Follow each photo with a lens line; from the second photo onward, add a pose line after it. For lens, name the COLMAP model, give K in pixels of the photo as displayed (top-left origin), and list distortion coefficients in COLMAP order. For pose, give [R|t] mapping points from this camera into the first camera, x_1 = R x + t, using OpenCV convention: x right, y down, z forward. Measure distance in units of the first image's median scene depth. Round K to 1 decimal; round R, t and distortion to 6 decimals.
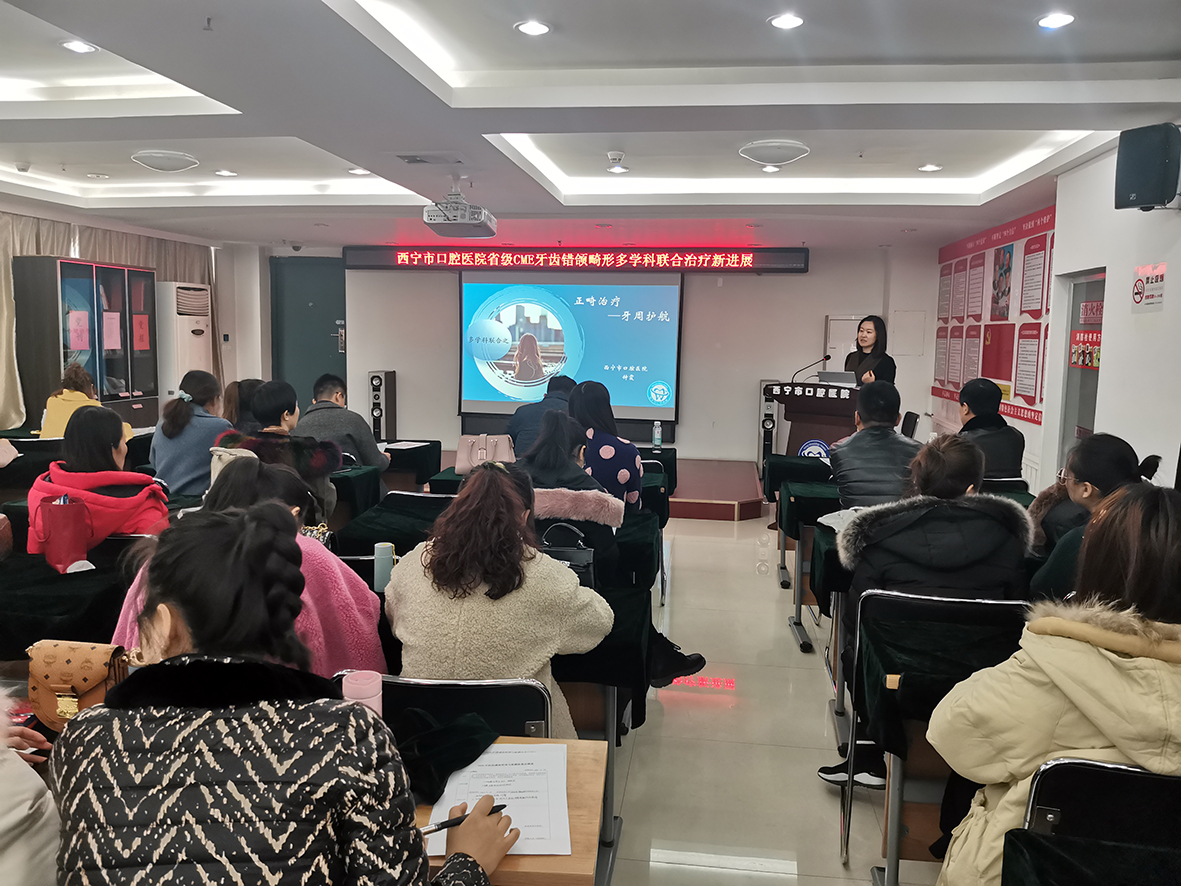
lens RADIAL K [[889.1, 0, 590.5], [0, 889.1, 443.0], [0, 0, 1]] dist [0.031190, -0.124503]
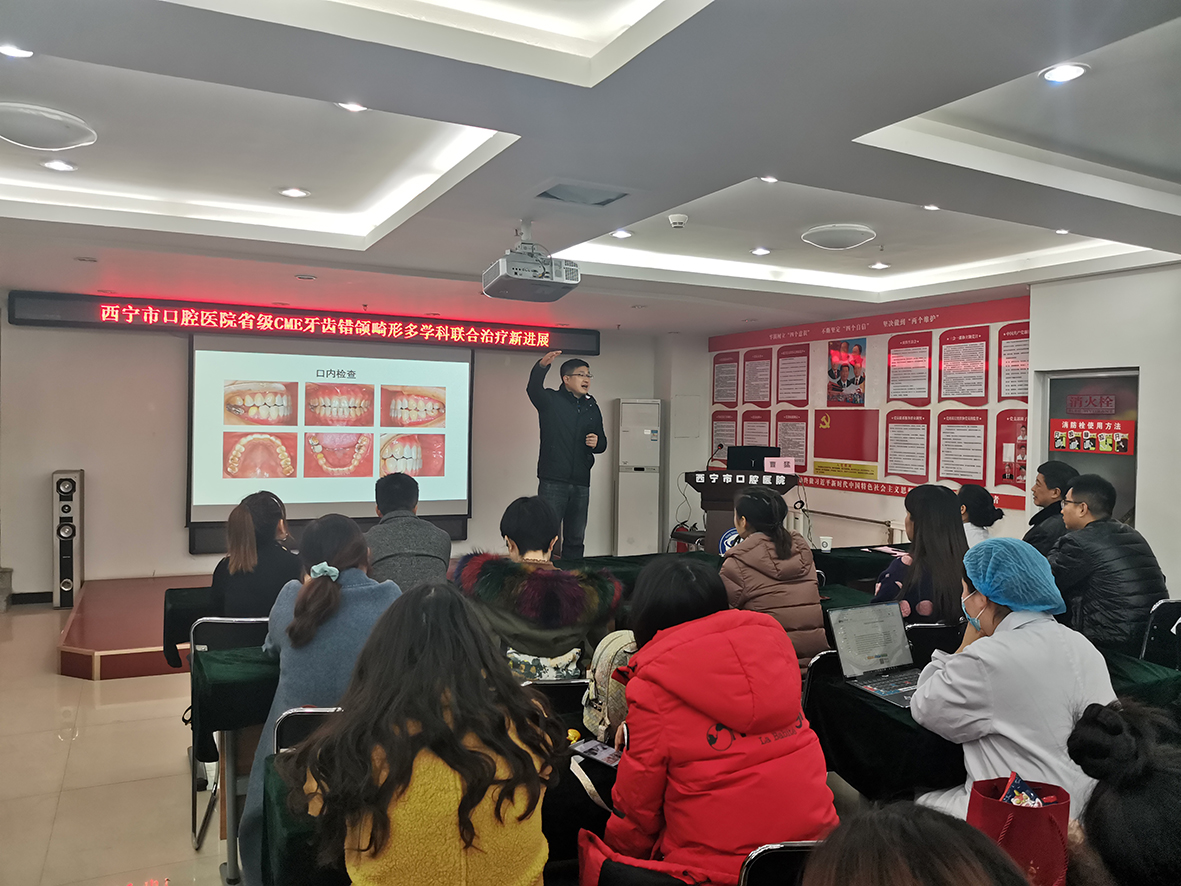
lens RADIAL K [[889.1, 0, 590.5], [0, 889.1, 443.0], [0, 0, 1]] dist [0.031190, -0.124503]
pose [[0.817035, -0.019981, 0.576241, -0.406247], [0.067746, 0.995804, -0.061527, -0.043677], [-0.572594, 0.089308, 0.814960, 0.270849]]
